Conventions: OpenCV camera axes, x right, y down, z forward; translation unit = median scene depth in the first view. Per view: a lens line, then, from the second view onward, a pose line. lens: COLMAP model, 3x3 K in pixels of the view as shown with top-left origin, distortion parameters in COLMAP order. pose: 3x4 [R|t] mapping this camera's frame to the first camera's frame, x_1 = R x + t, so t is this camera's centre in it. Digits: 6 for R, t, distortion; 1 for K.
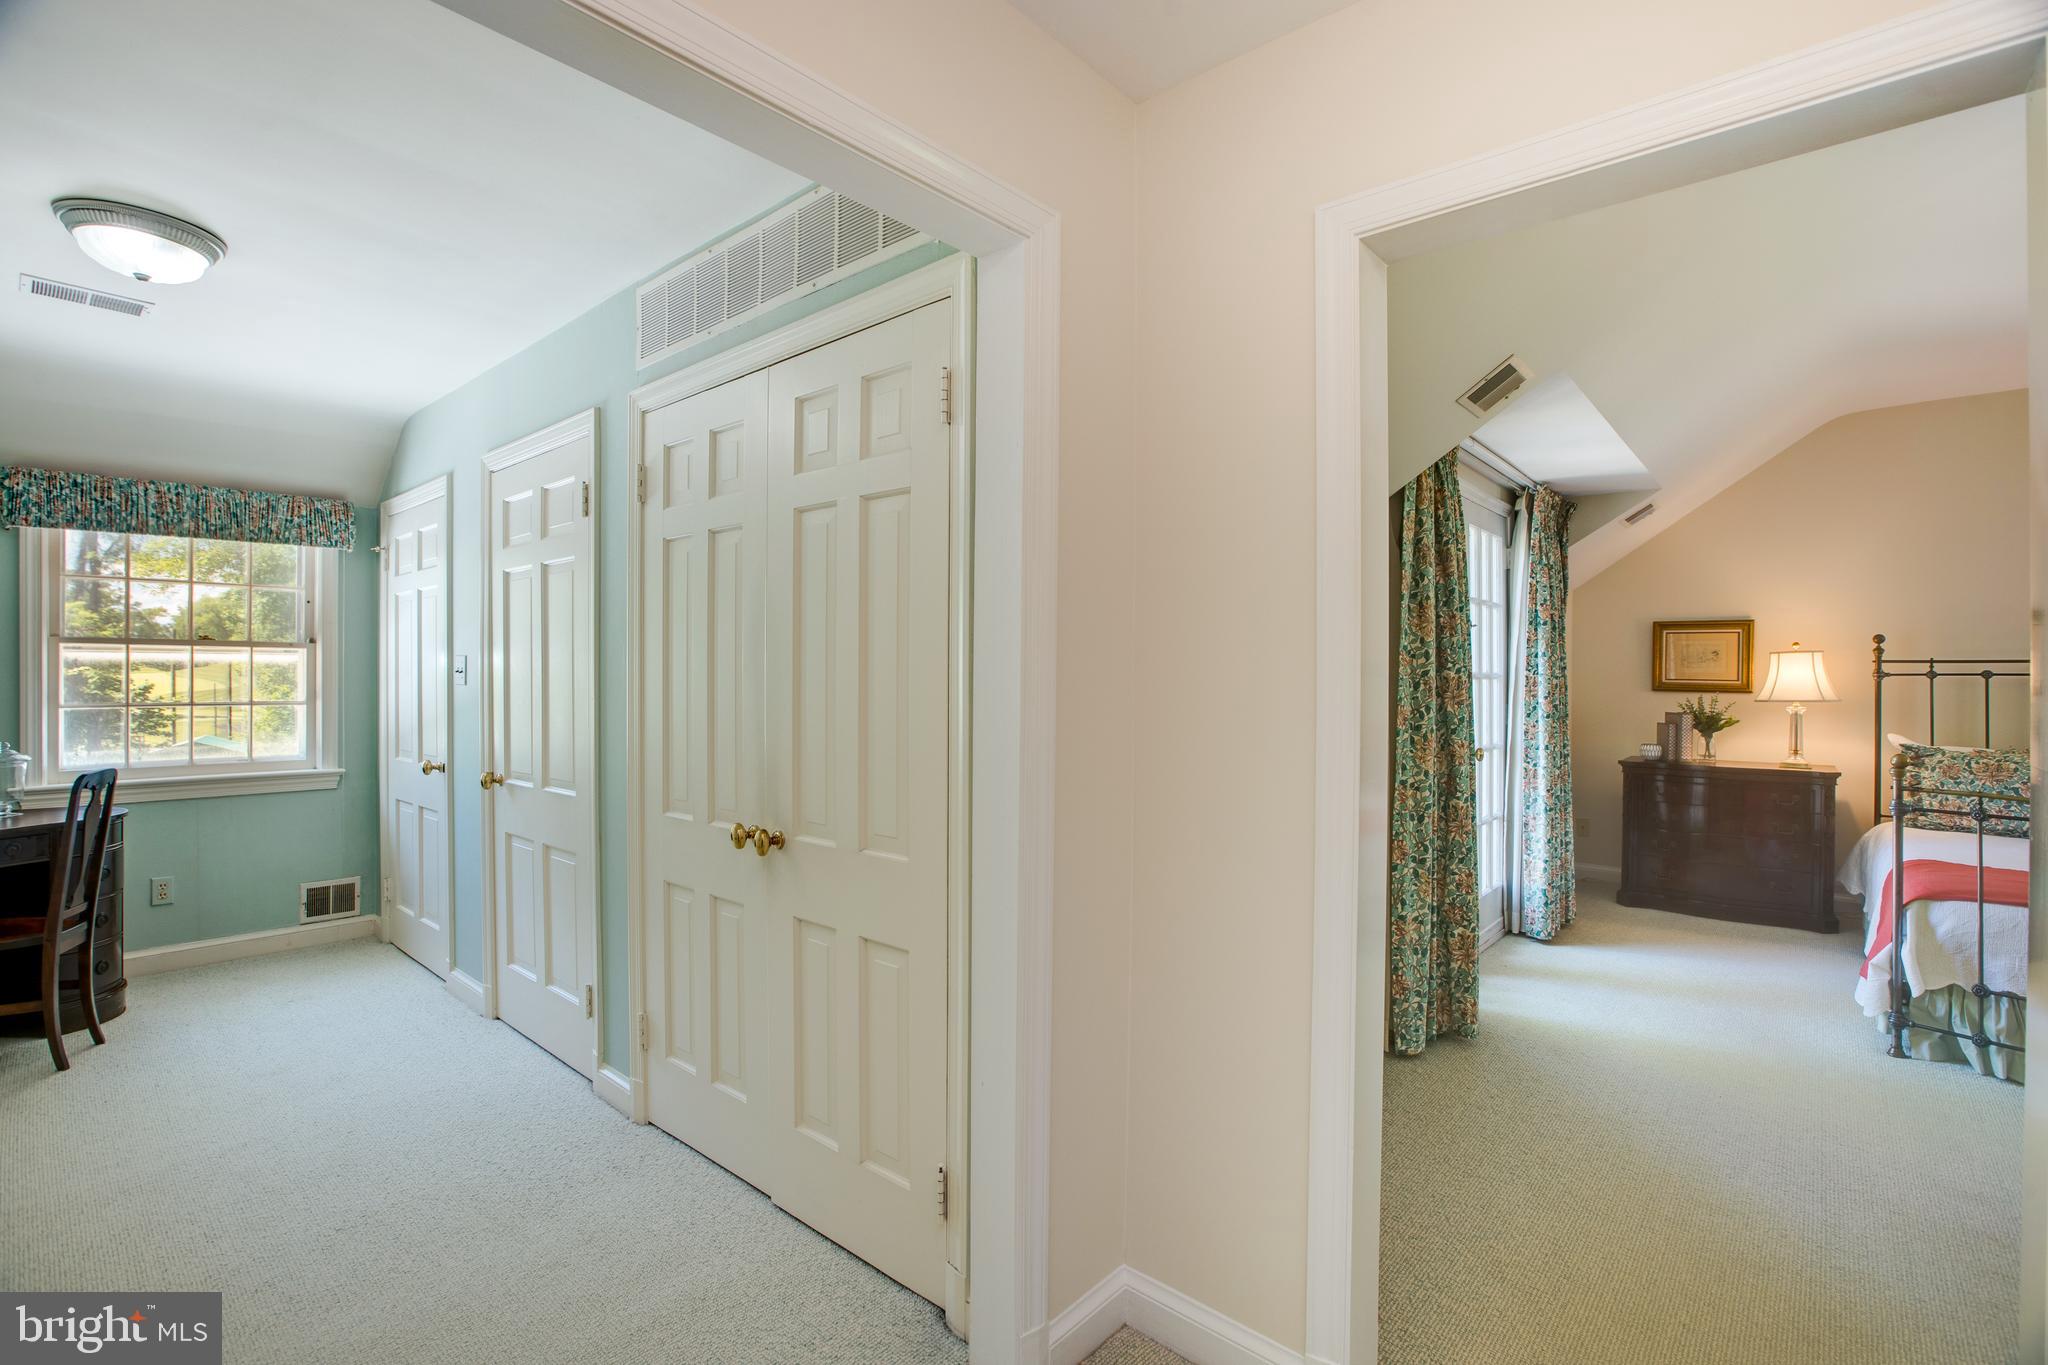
lens RADIAL K [[934.0, 0, 1036.6], [0, 934.0, 677.8], [0, 0, 1]] dist [-0.044102, 0.013637]
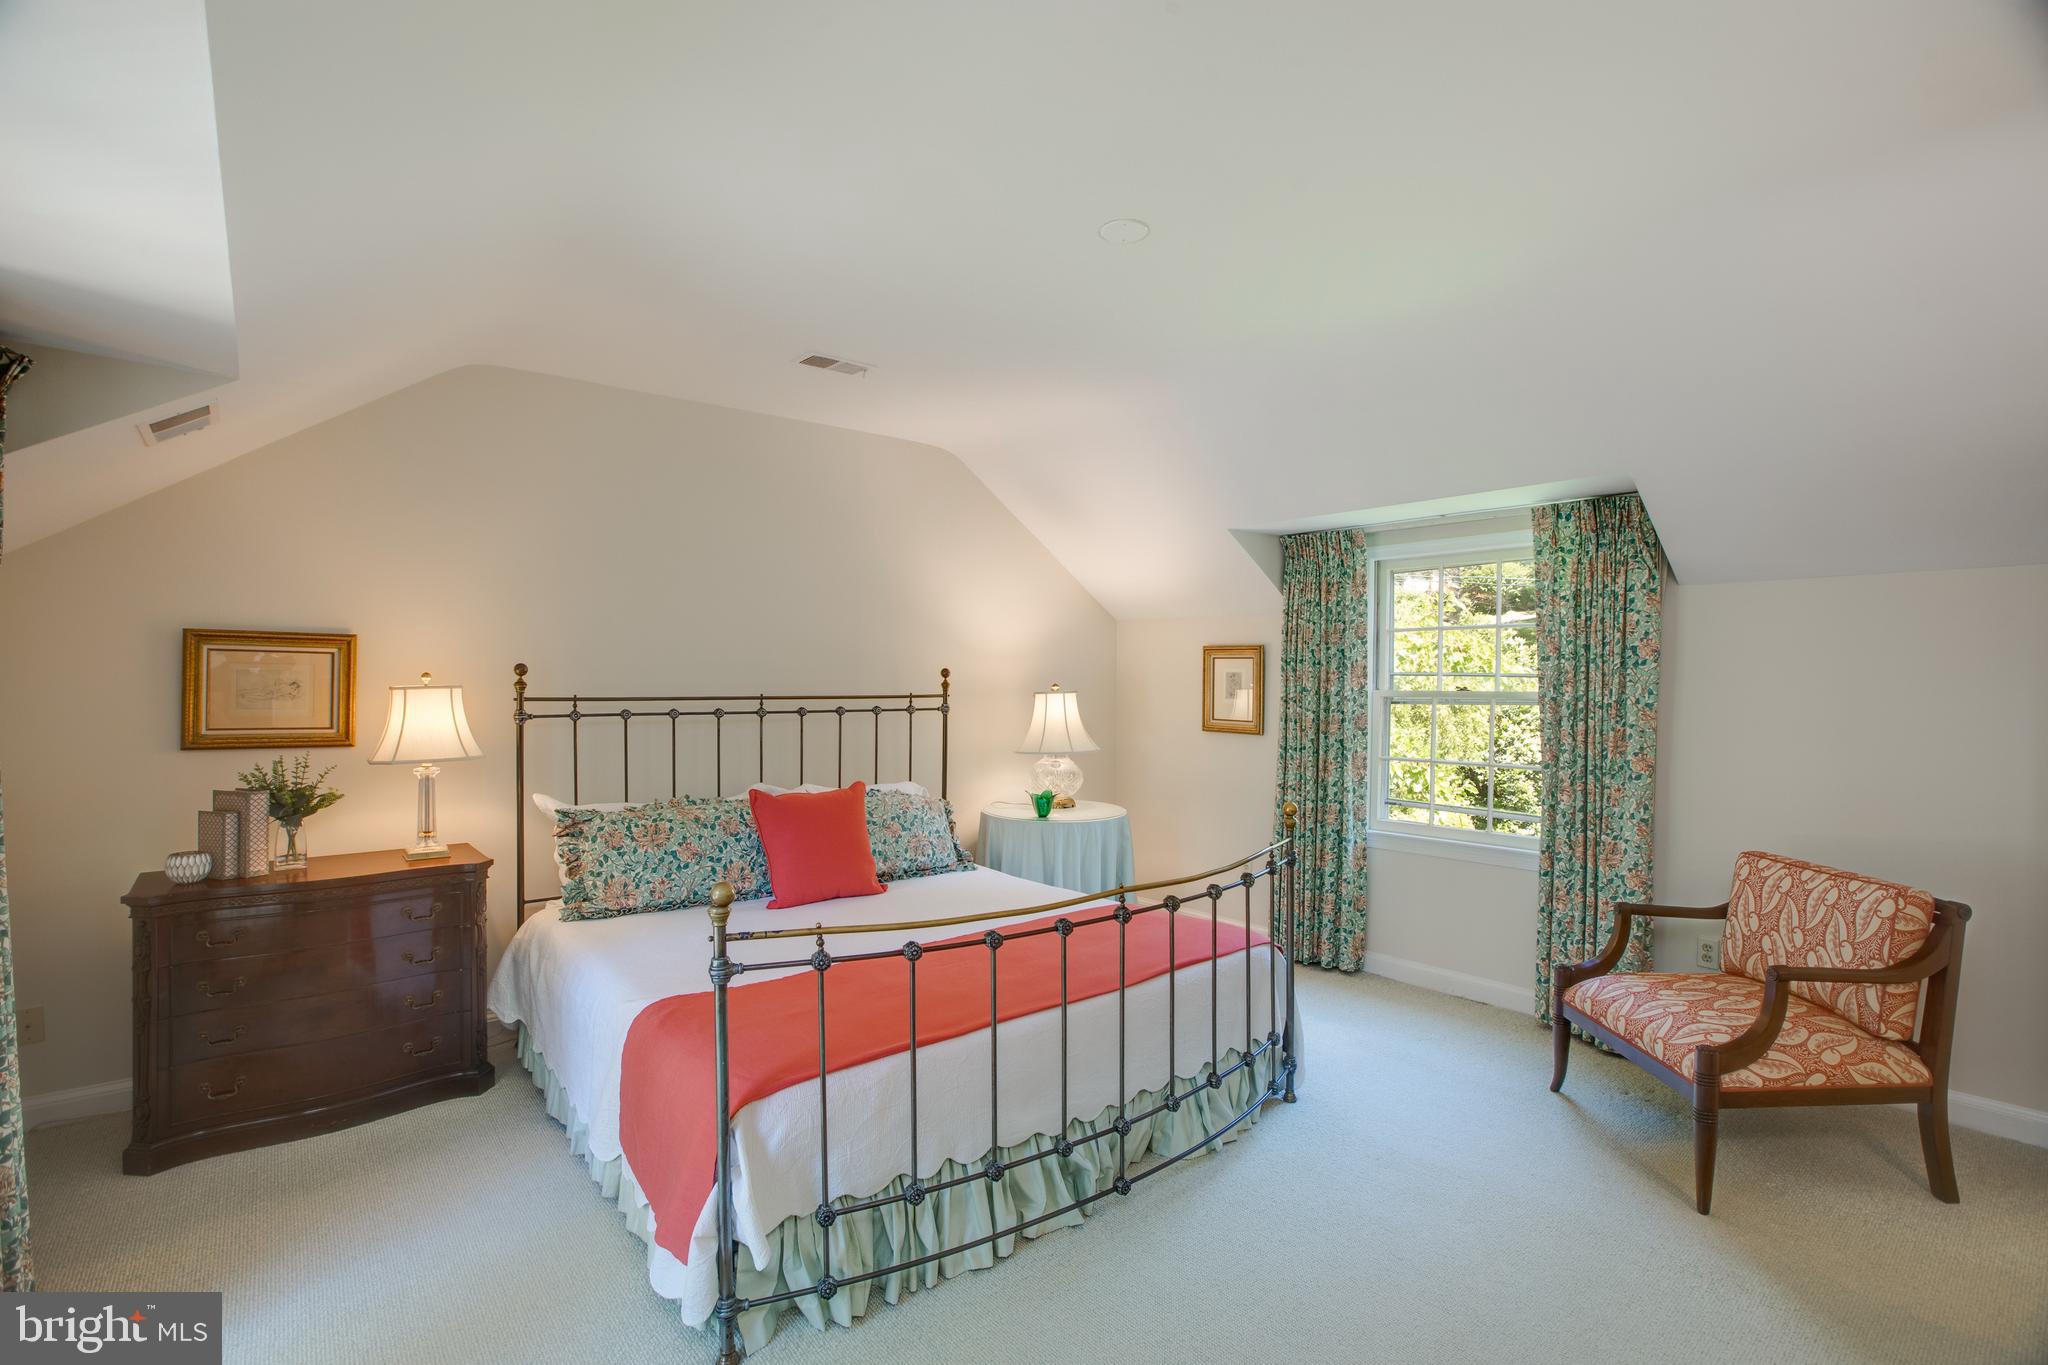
lens RADIAL K [[934.0, 0, 1035.6], [0, 934.0, 680.4], [0, 0, 1]] dist [-0.044102, 0.013637]
pose [[0.165678, 0.001155, 0.986179, 0.218873], [-0.002700, 0.999996, -0.000718, -0.031670], [-0.986176, -0.002544, 0.165681, 0.411022]]
